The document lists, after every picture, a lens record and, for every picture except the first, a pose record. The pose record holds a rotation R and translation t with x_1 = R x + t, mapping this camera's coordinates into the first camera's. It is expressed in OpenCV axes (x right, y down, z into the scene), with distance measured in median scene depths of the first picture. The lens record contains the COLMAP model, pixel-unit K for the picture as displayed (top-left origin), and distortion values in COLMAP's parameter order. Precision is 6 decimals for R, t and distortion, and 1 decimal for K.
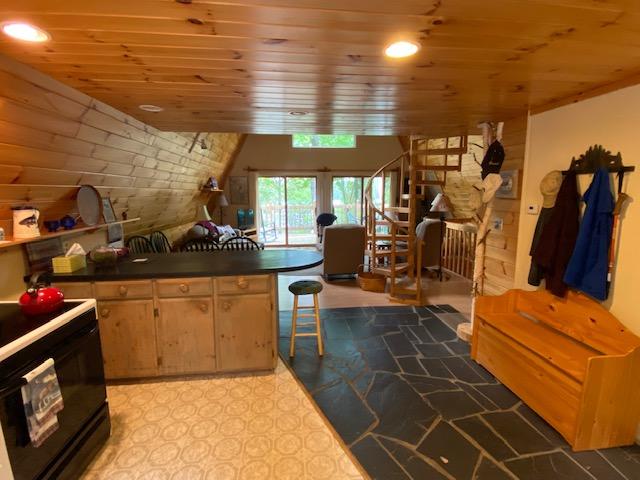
lens RADIAL K [[324.8, 0, 320.0], [0, 324.8, 240.0], [0, 0, 1]] dist [-0.001400, -0.000194]
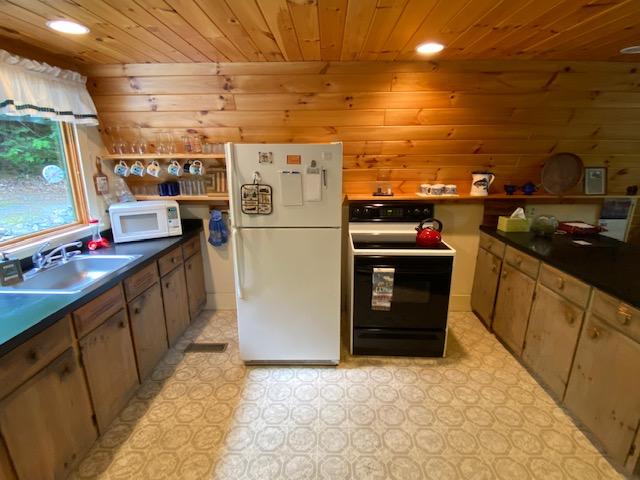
lens RADIAL K [[324.8, 0, 320.0], [0, 324.8, 240.0], [0, 0, 1]] dist [-0.001400, -0.000194]
pose [[-0.142500, 0.265473, -0.953529, 0.482002], [-0.147557, 0.946898, 0.285678, -0.116236], [0.978734, 0.181409, -0.095761, 0.528329]]
